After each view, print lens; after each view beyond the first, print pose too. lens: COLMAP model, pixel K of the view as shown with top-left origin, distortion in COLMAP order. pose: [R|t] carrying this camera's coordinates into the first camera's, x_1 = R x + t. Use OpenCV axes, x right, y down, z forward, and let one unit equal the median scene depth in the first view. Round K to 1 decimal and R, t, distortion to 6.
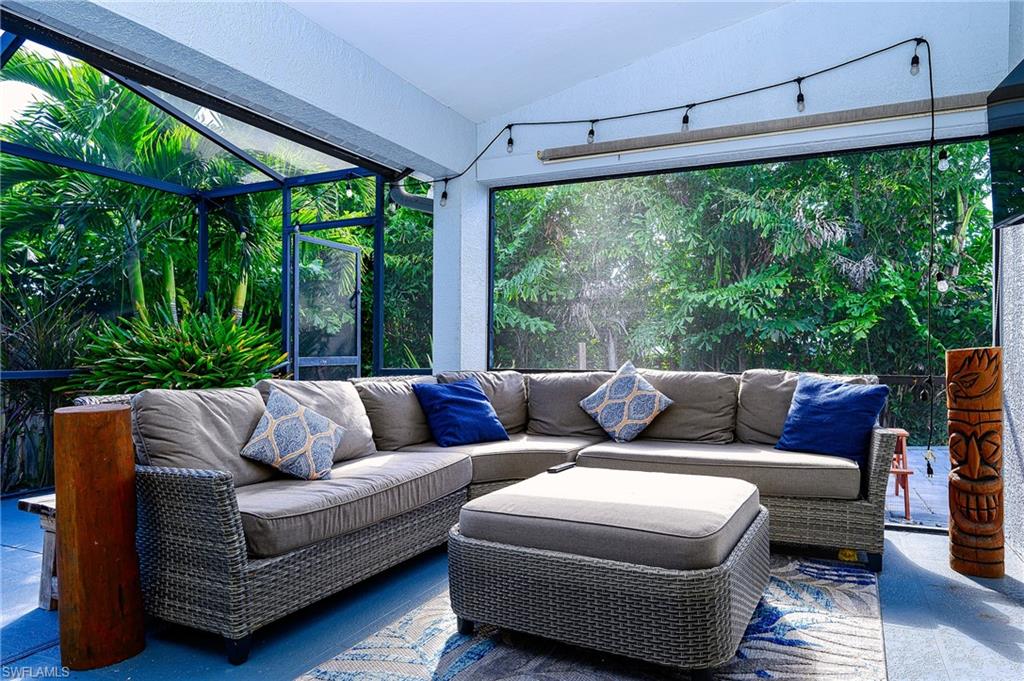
lens RADIAL K [[626.9, 0, 516.6], [0, 626.9, 342.4], [0, 0, 1]] dist [-0.006694, -0.001106]
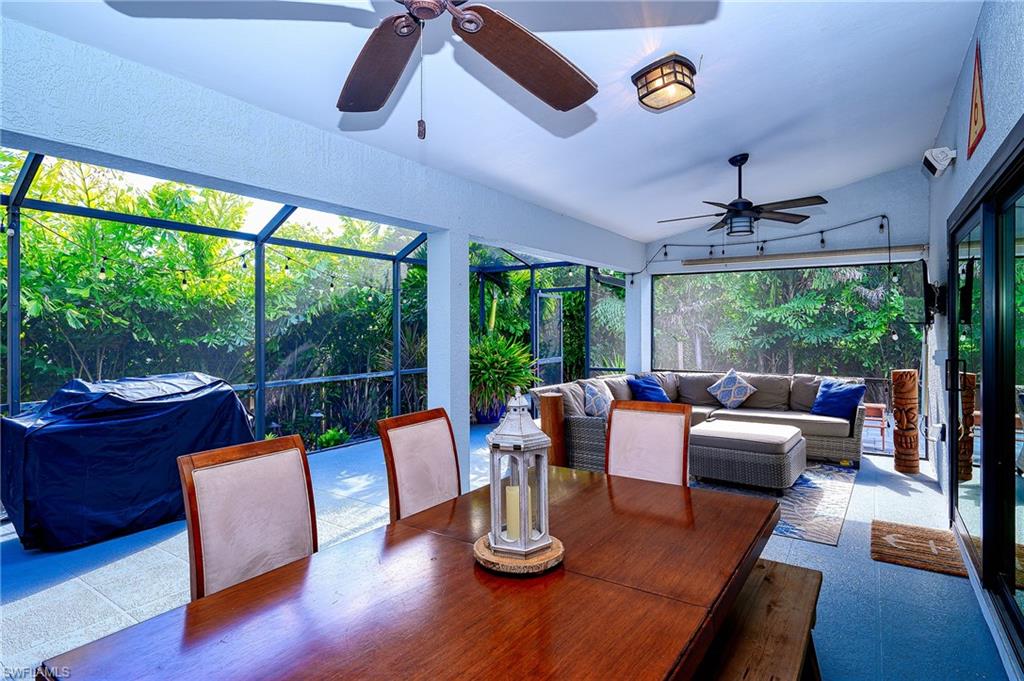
lens RADIAL K [[549.6, 0, 503.9], [0, 549.6, 312.6], [0, 0, 1]] dist [0.001738, -0.001867]
pose [[0.991408, -0.003652, -0.130752, -0.335111], [0.002997, 0.999982, -0.005208, -0.151052], [0.130769, 0.004771, 0.991401, -0.894263]]
